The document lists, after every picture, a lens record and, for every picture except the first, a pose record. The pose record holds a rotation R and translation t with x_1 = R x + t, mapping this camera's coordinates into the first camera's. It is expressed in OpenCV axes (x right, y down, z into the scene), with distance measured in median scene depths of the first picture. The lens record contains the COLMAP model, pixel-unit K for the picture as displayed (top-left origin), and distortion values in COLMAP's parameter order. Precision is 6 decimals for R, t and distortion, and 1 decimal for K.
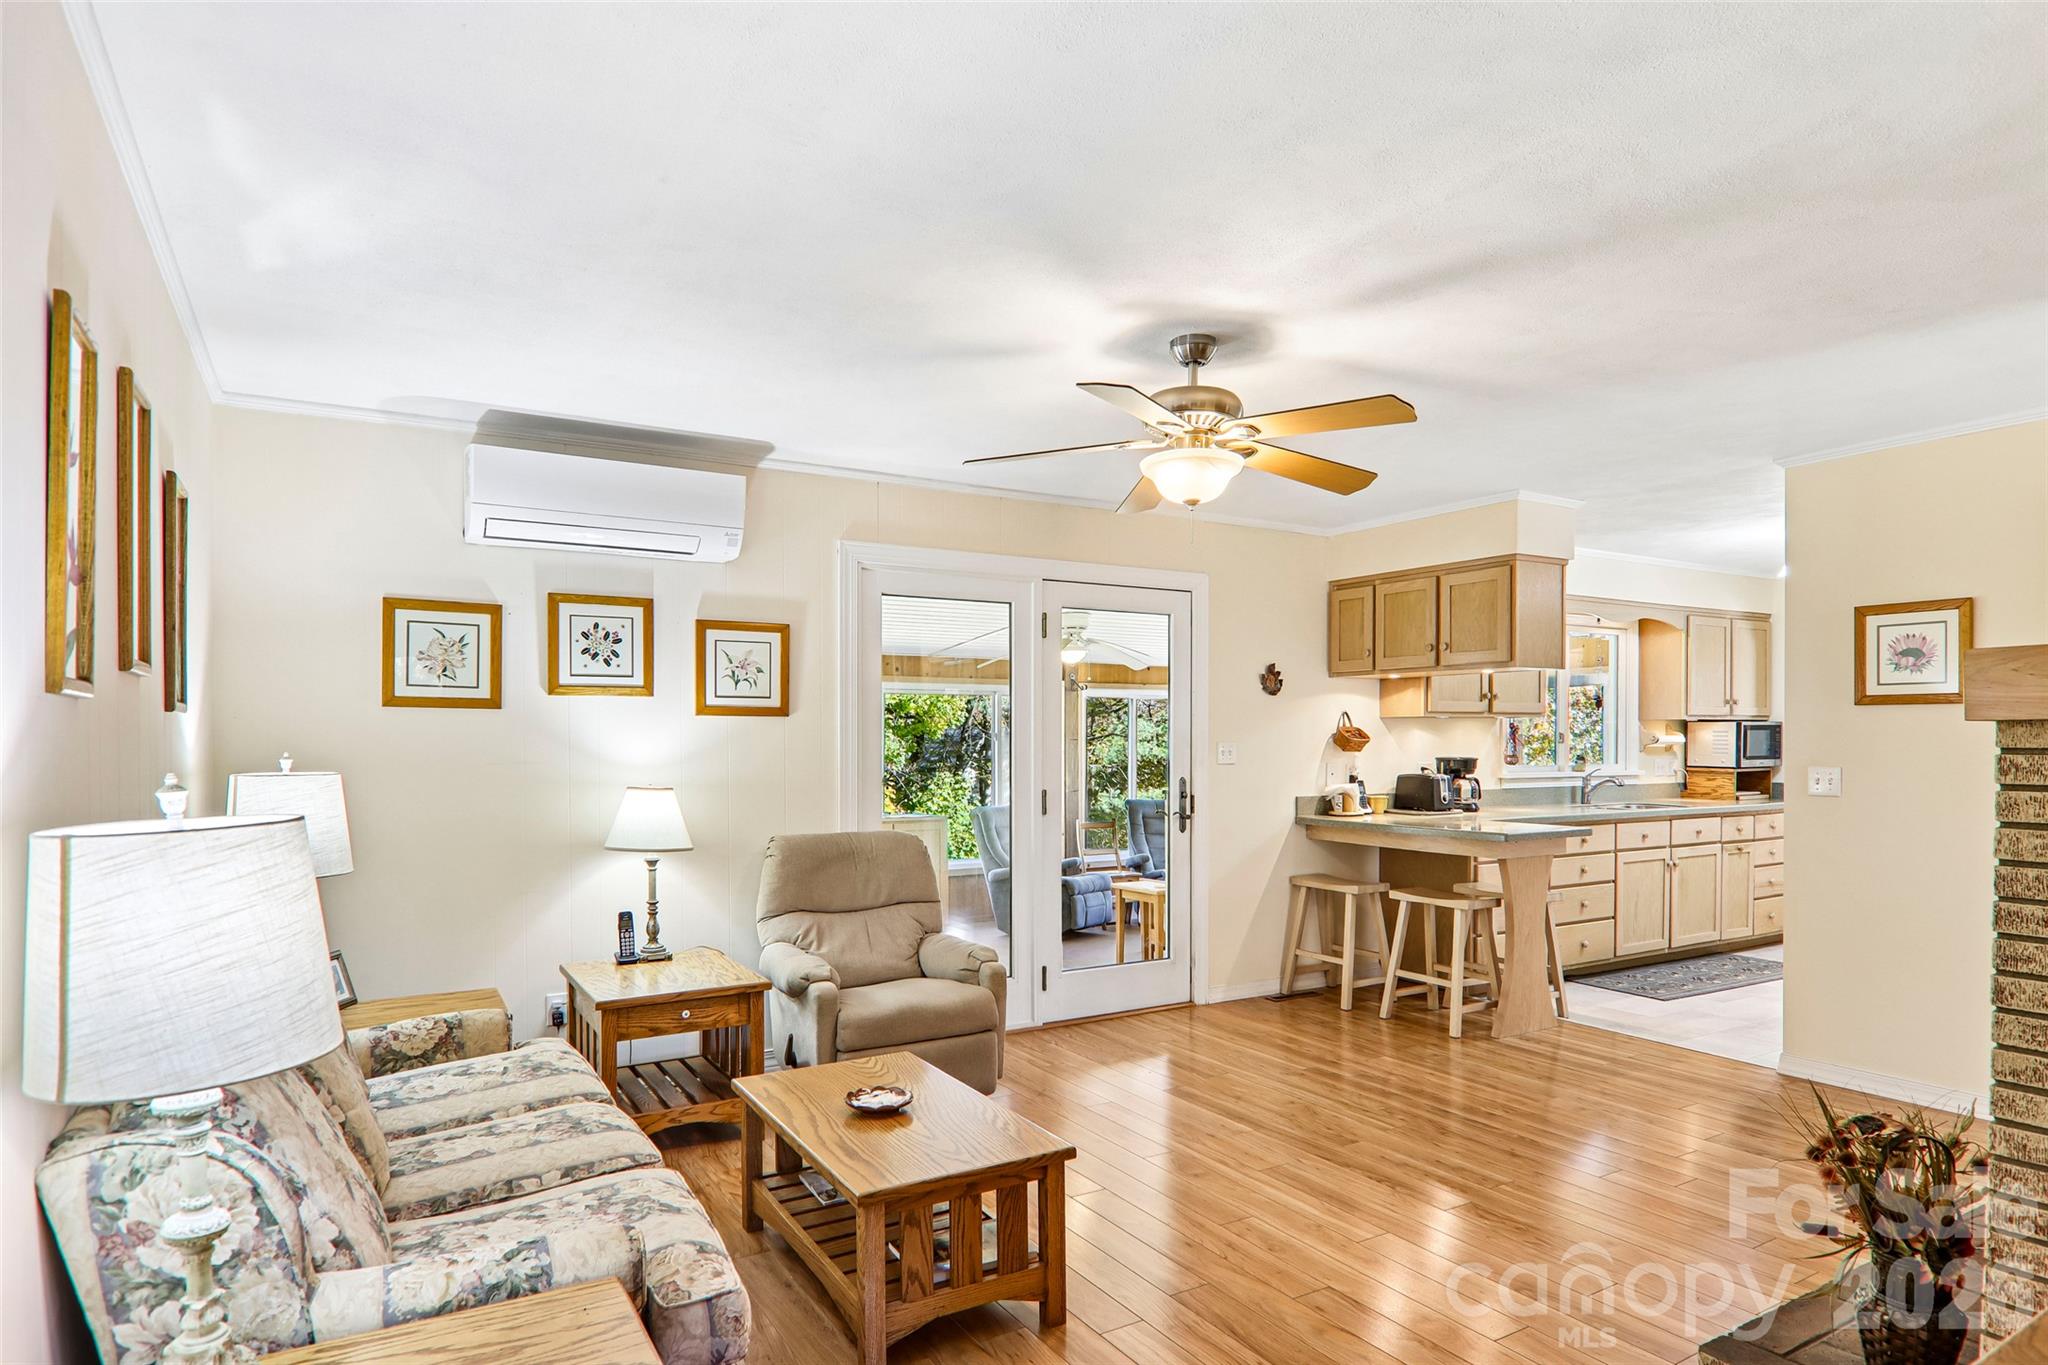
lens RADIAL K [[1151.6, 0, 1031.1], [0, 1151.6, 756.8], [0, 0, 1]] dist [0.007782, -0.023063]
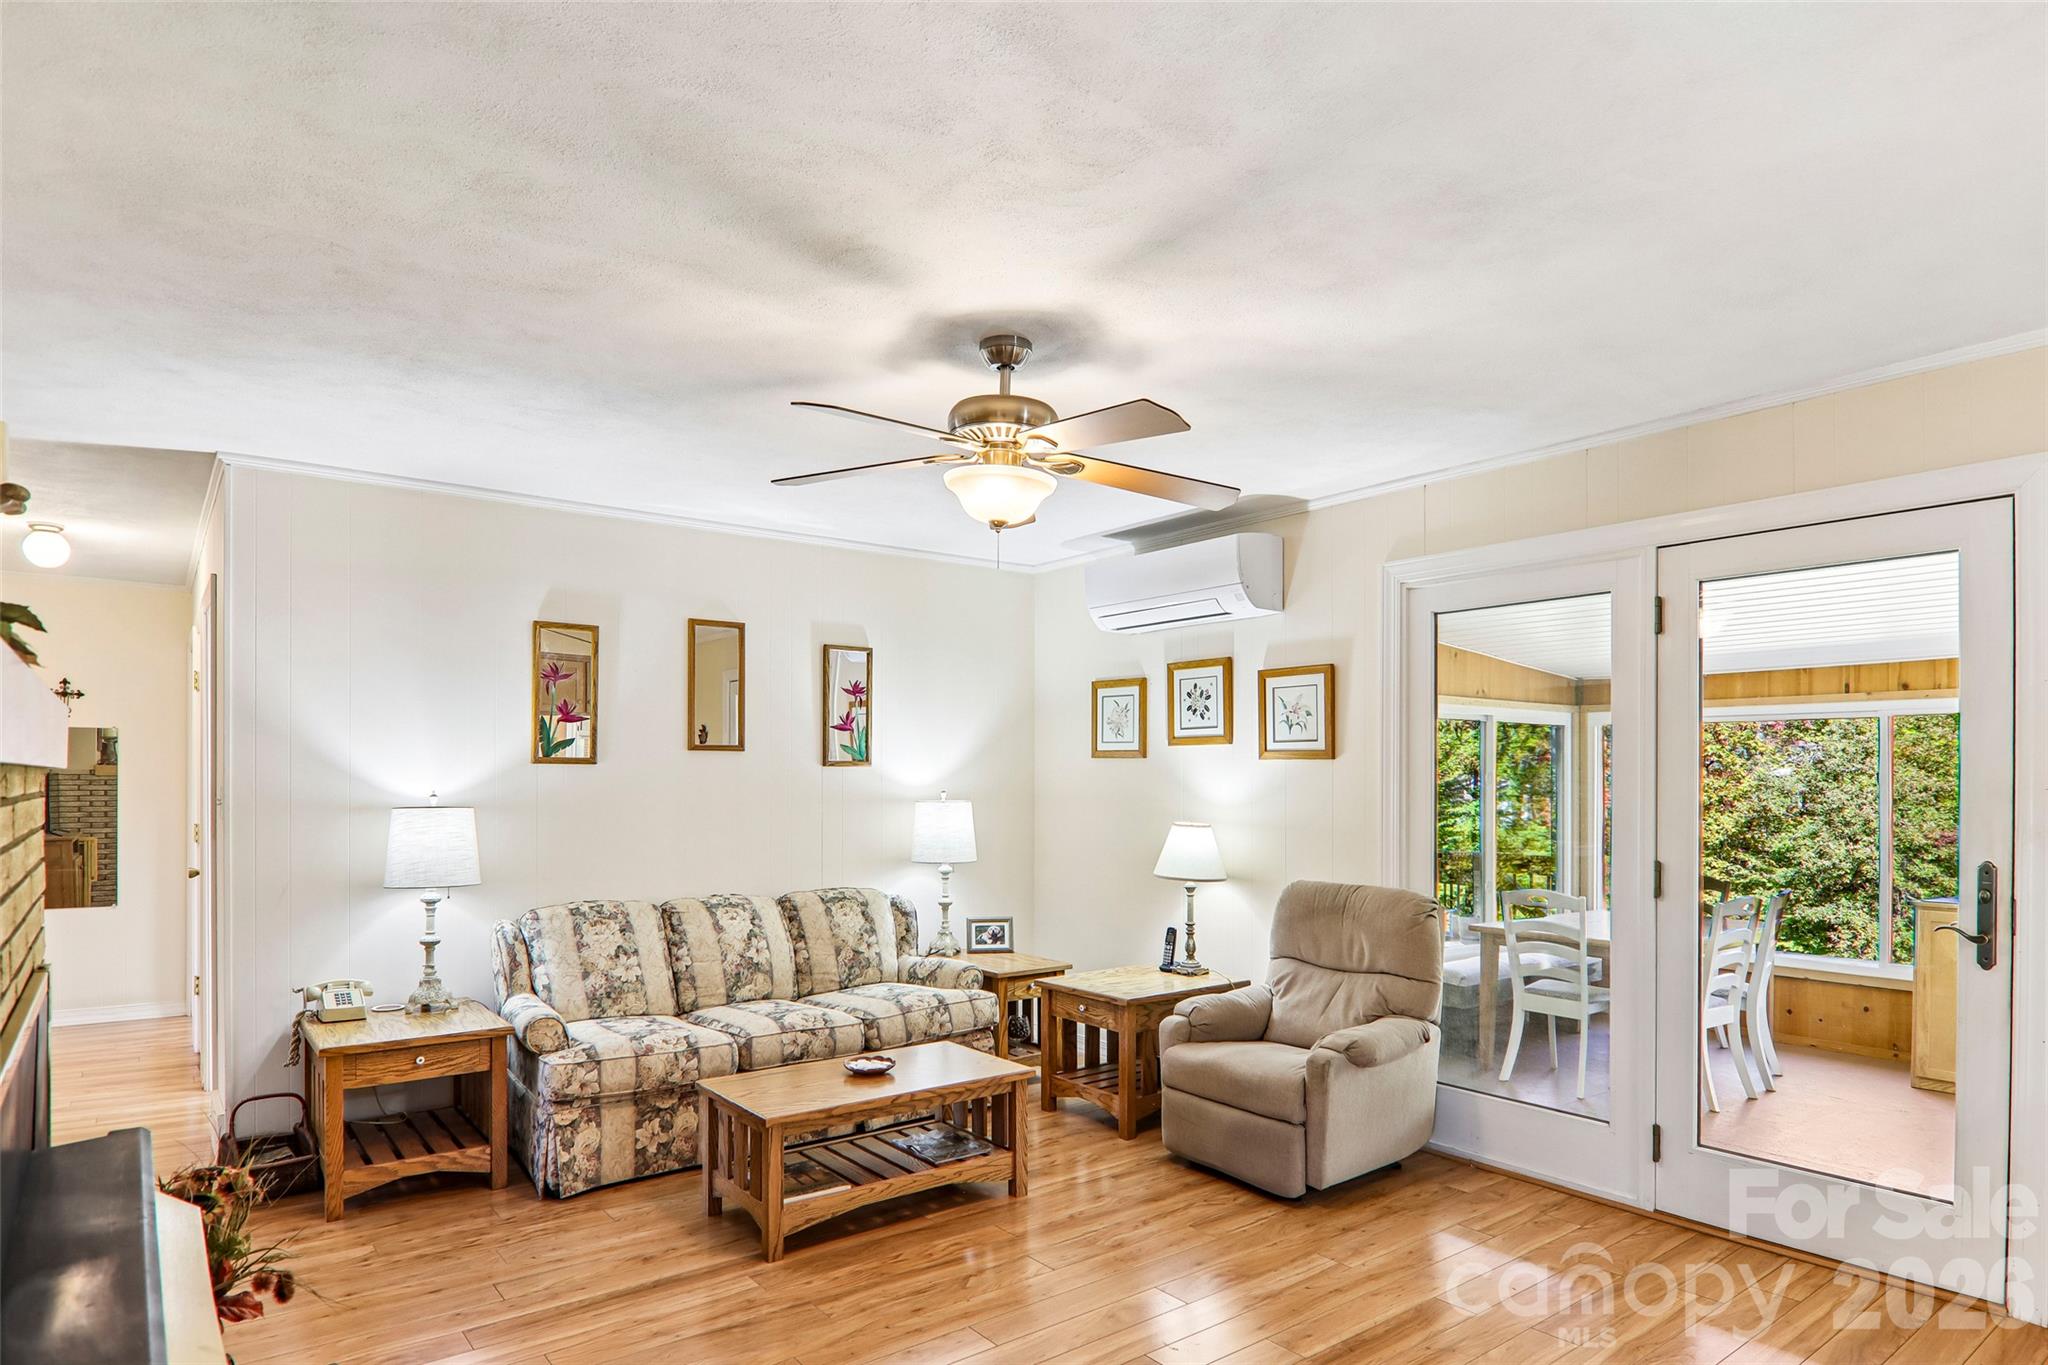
lens RADIAL K [[1159.6, 0, 1026.3], [0, 1159.6, 782.0], [0, 0, 1]] dist [0.004267, -0.021137]
pose [[0.118153, 0.006518, -0.992974, 0.775284], [-0.018152, 0.999826, 0.004403, -0.016797], [0.992829, 0.017504, 0.118251, 0.677854]]
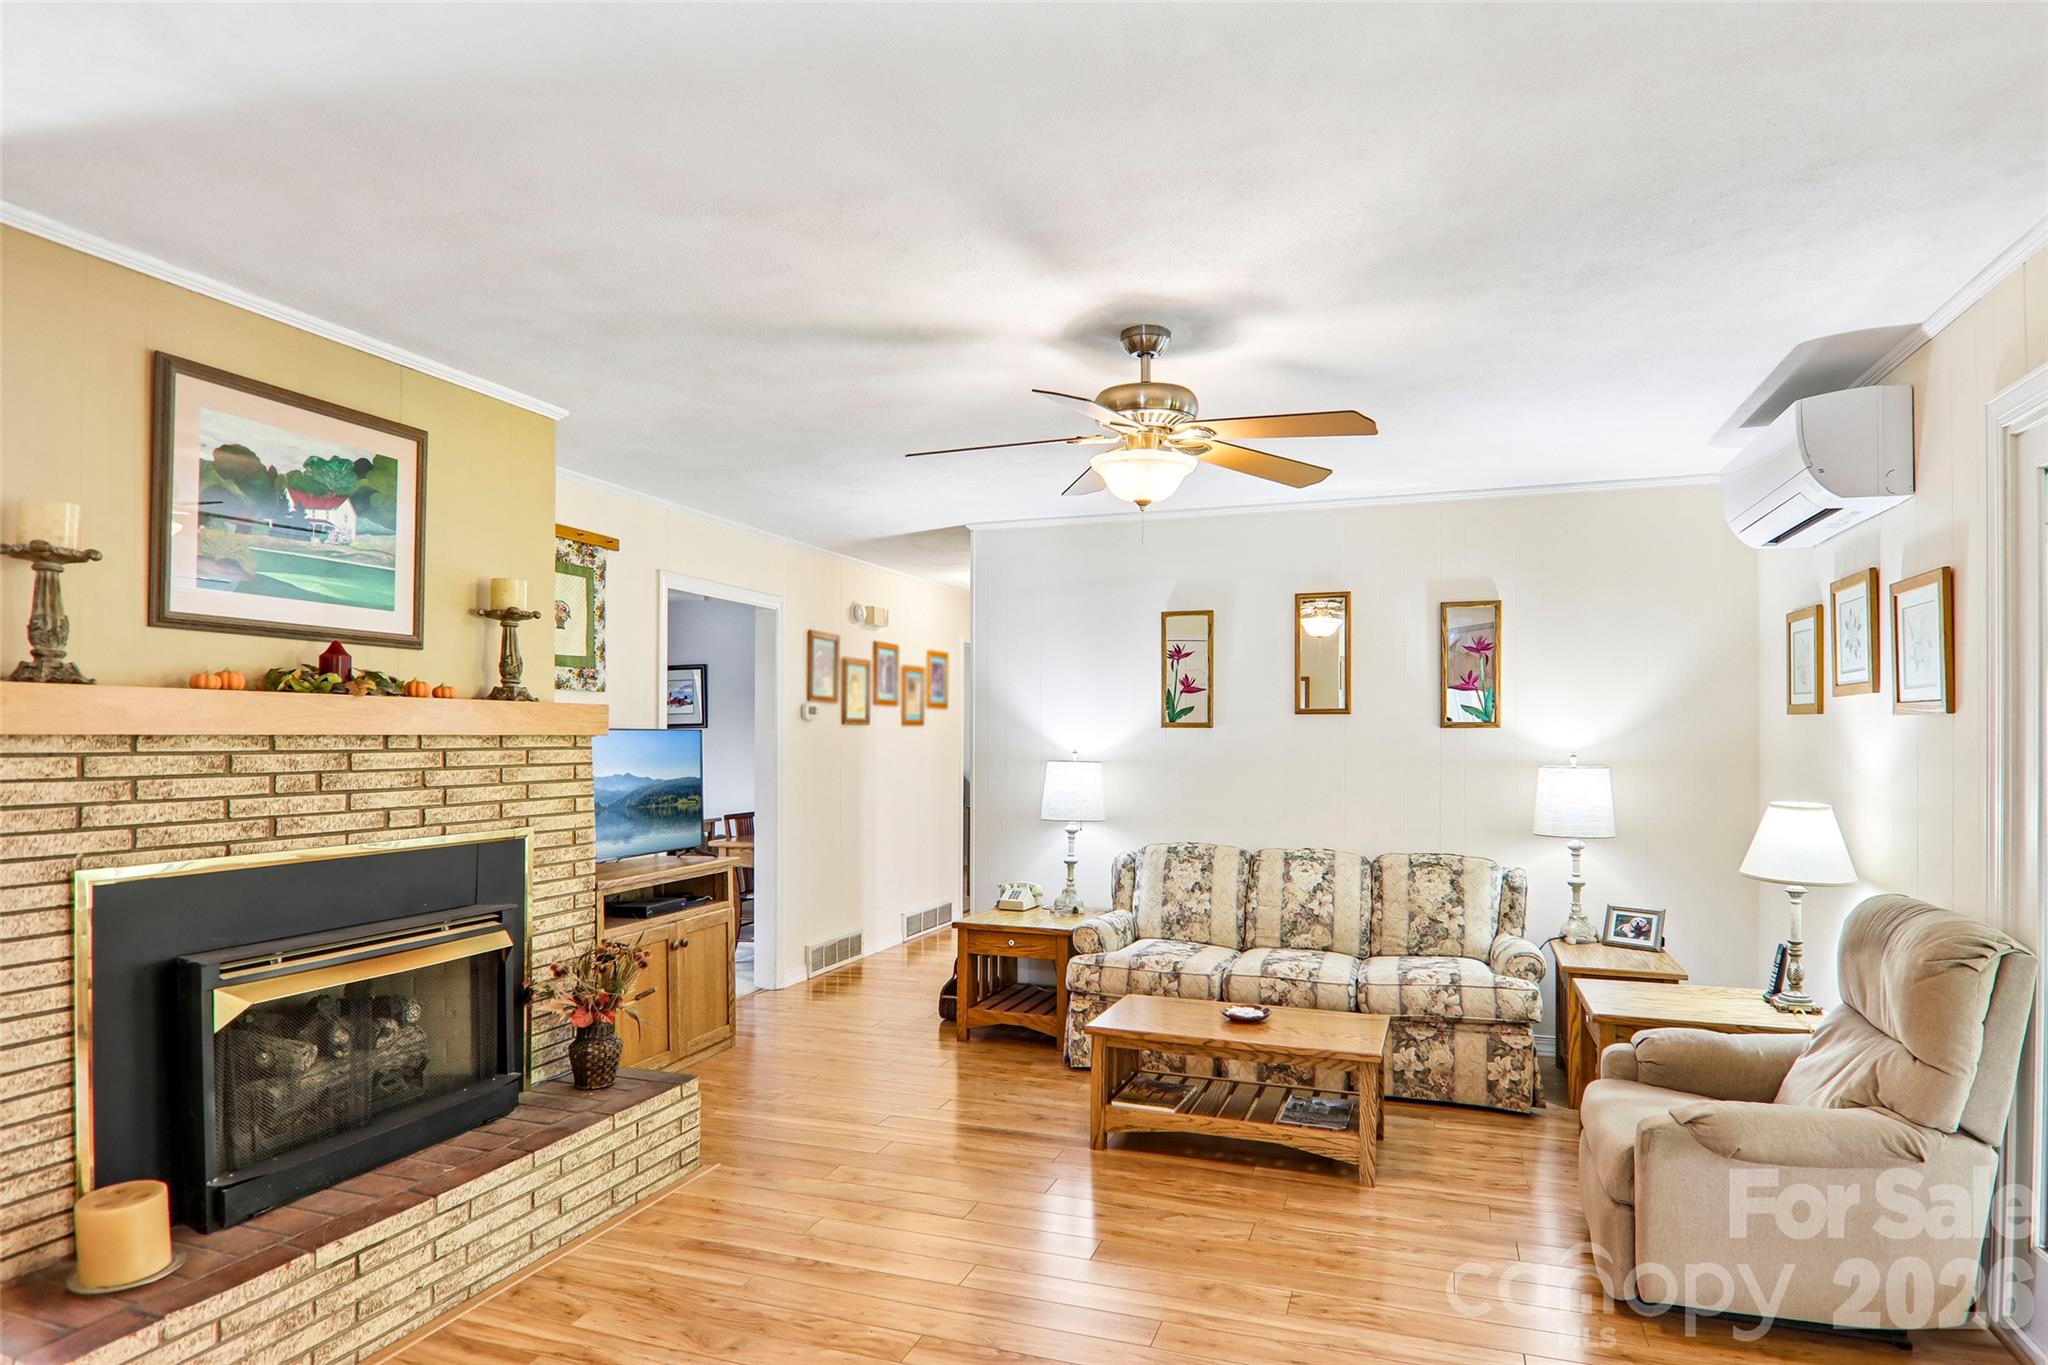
lens RADIAL K [[1146.0, 0, 1028.7], [0, 1146.0, 732.7], [0, 0, 1]] dist [0.005836, -0.020722]
pose [[-0.772057, -0.000977, -0.635553, 0.610007], [-0.010707, 0.999877, 0.011469, -0.028065], [0.635463, 0.015659, -0.771972, 1.245293]]
